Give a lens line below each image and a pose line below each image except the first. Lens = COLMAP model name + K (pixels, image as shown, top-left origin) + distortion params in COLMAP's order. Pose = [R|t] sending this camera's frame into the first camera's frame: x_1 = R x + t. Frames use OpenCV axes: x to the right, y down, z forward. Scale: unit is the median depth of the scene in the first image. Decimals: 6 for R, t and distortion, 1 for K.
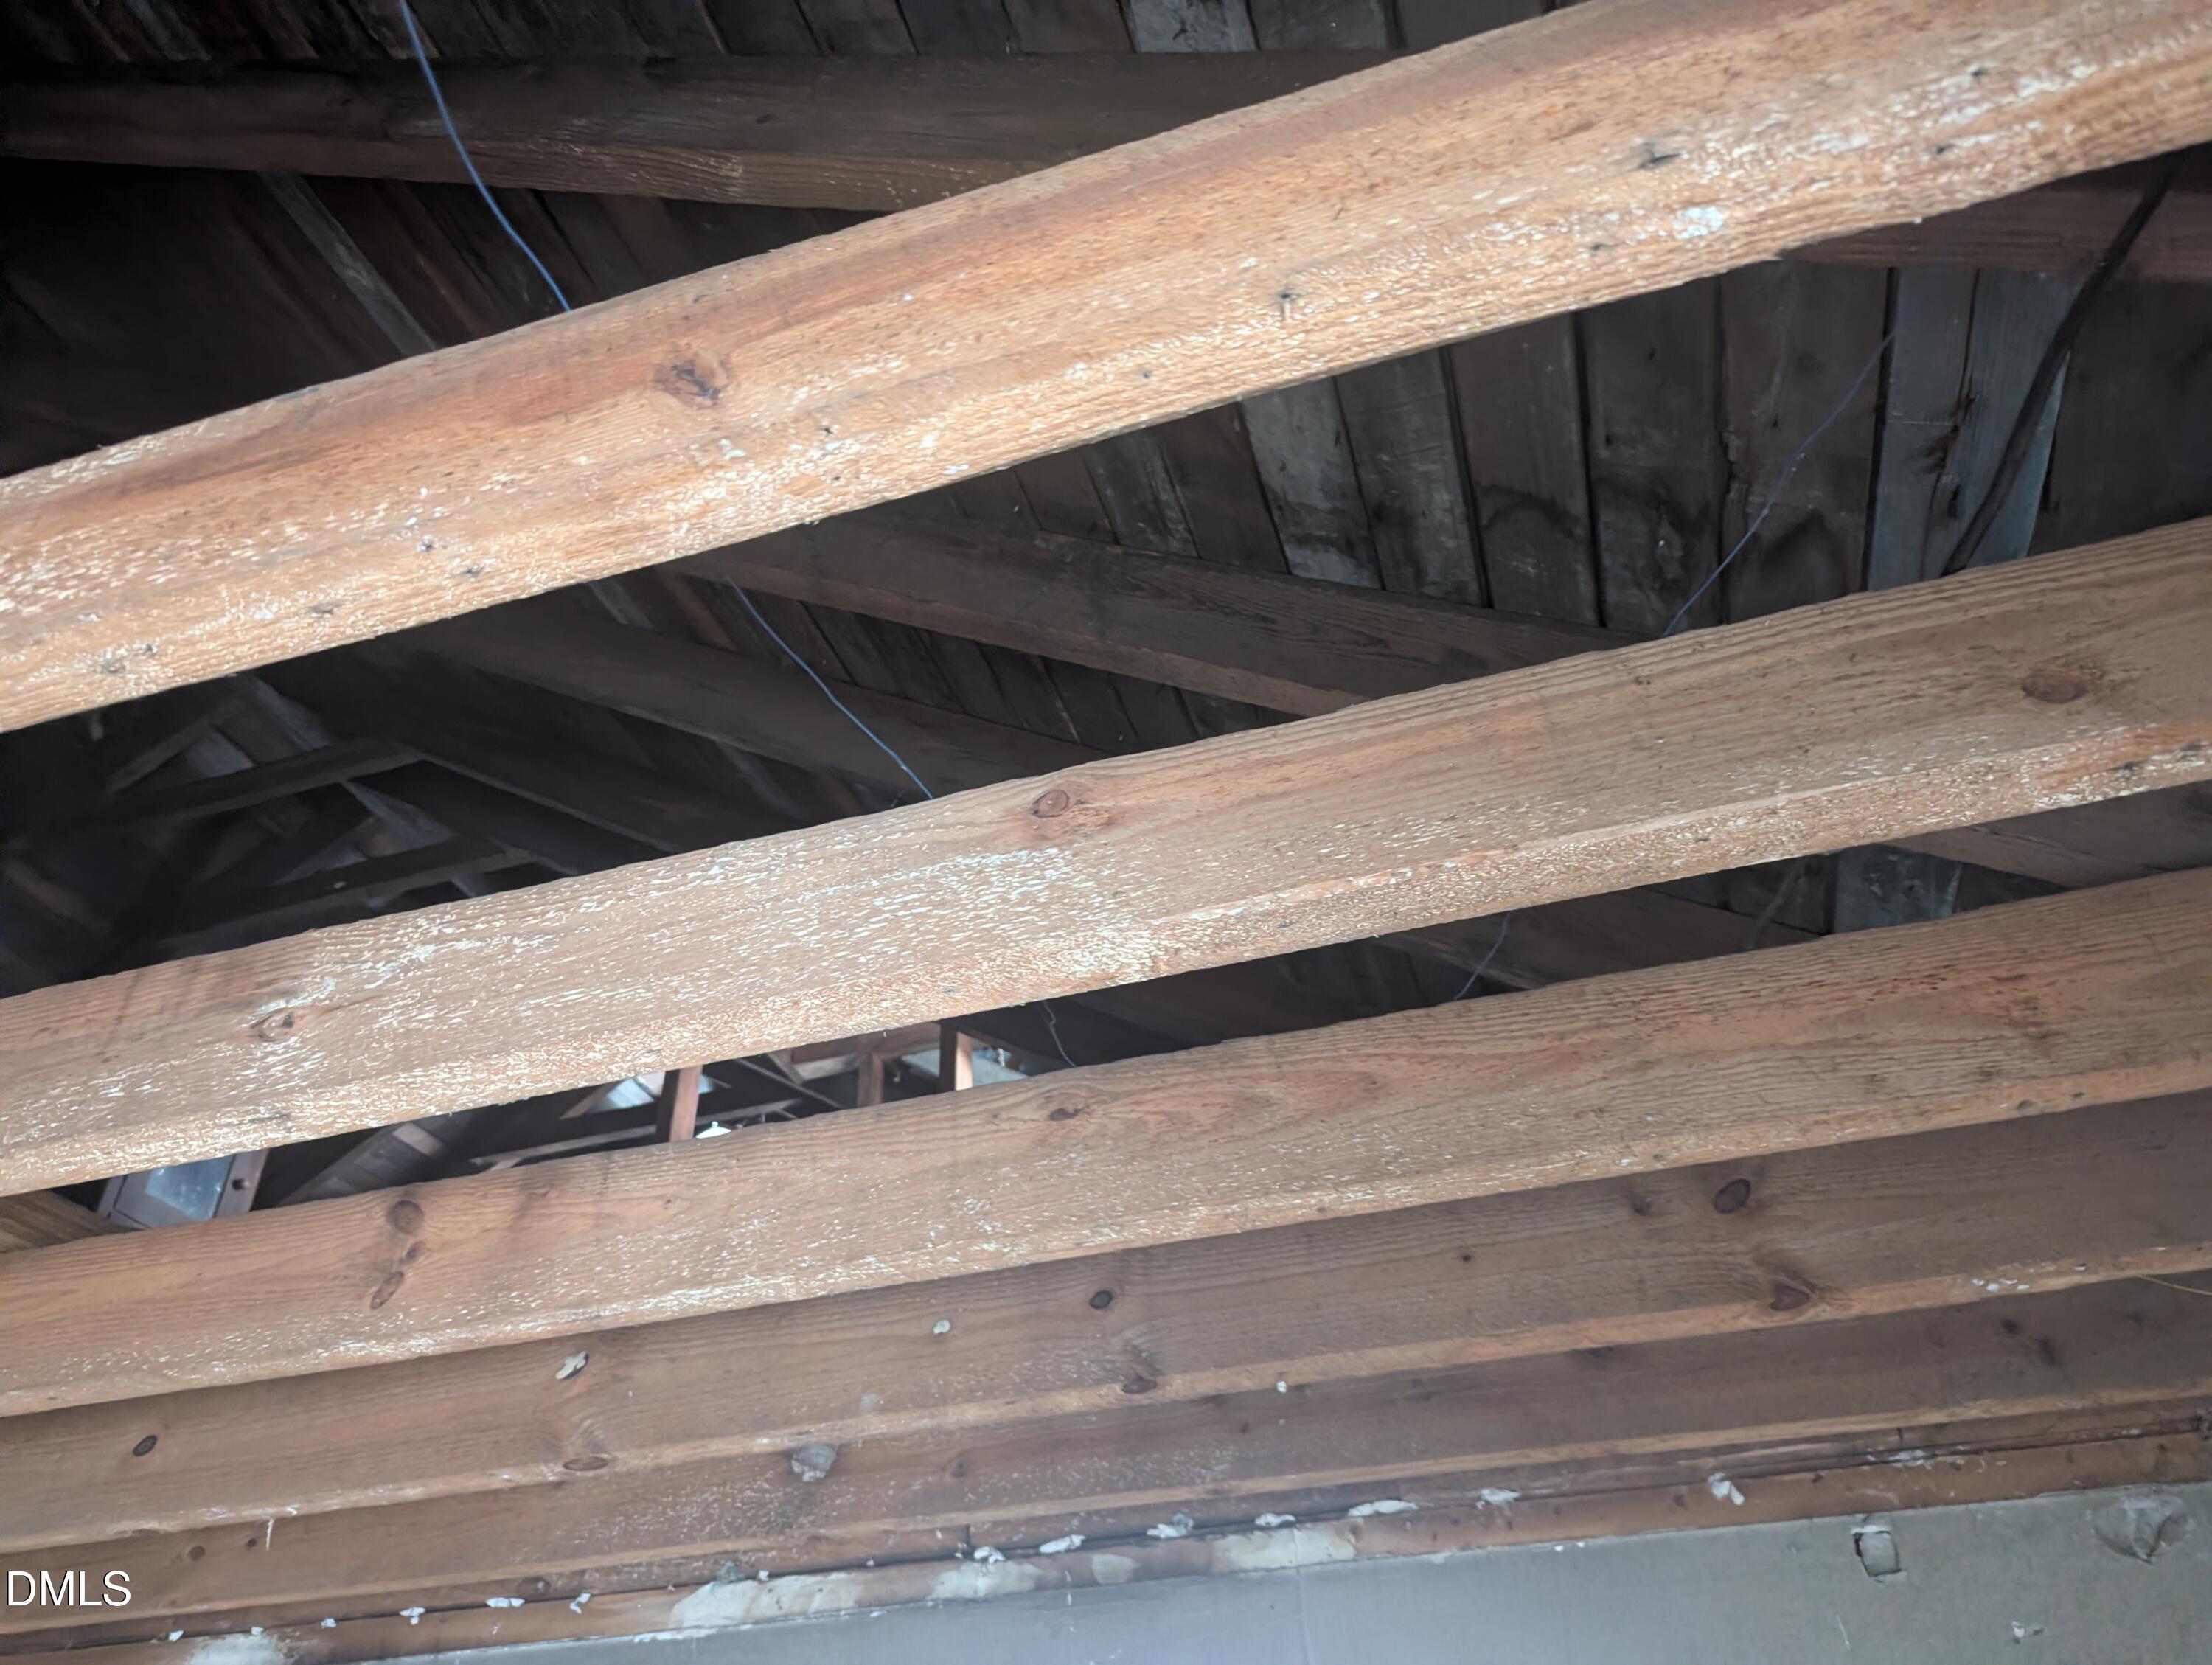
lens RADIAL K [[1546.5, 0, 1054.1], [0, 1546.5, 840.7], [0, 0, 1]] dist [0.063963, -0.058071]
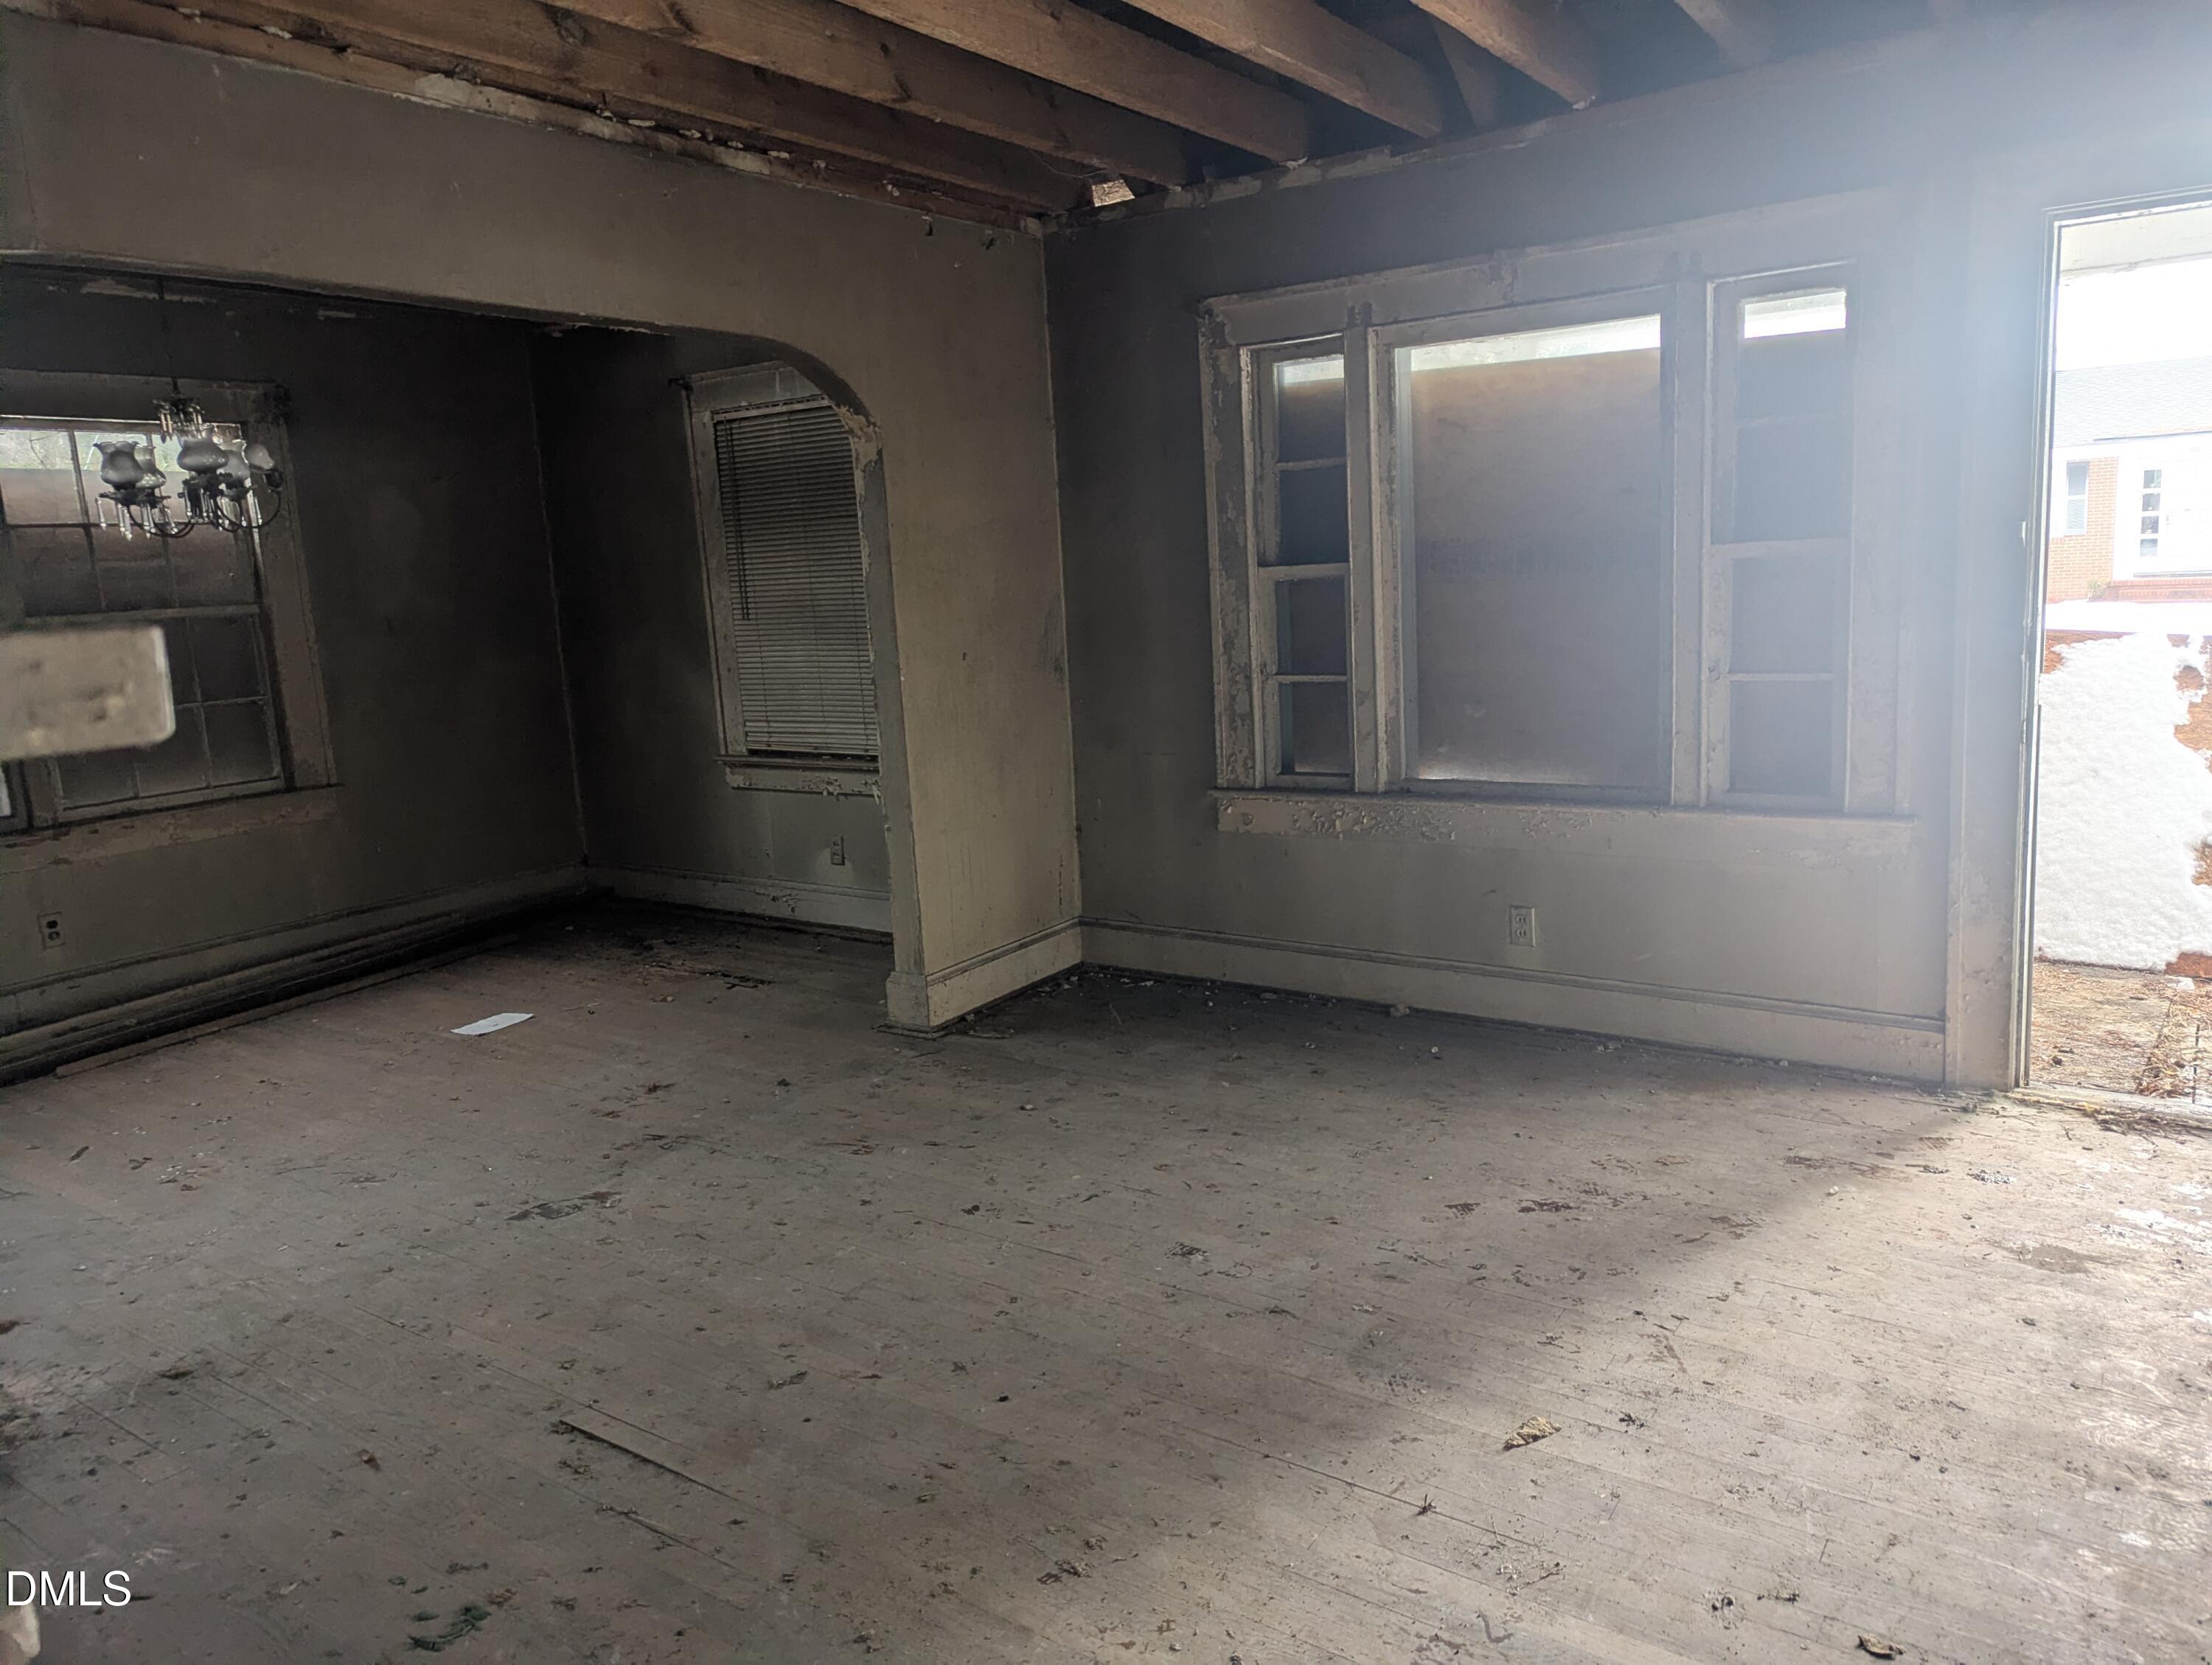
lens RADIAL K [[1546.5, 0, 1107.4], [0, 1546.5, 828.7], [0, 0, 1]] dist [0.063963, -0.058071]
pose [[0.271914, -0.166477, 0.947812, -2.276171], [-0.553117, 0.778938, 0.295496, 0.352110], [-0.787480, -0.604600, 0.119722, -0.147244]]
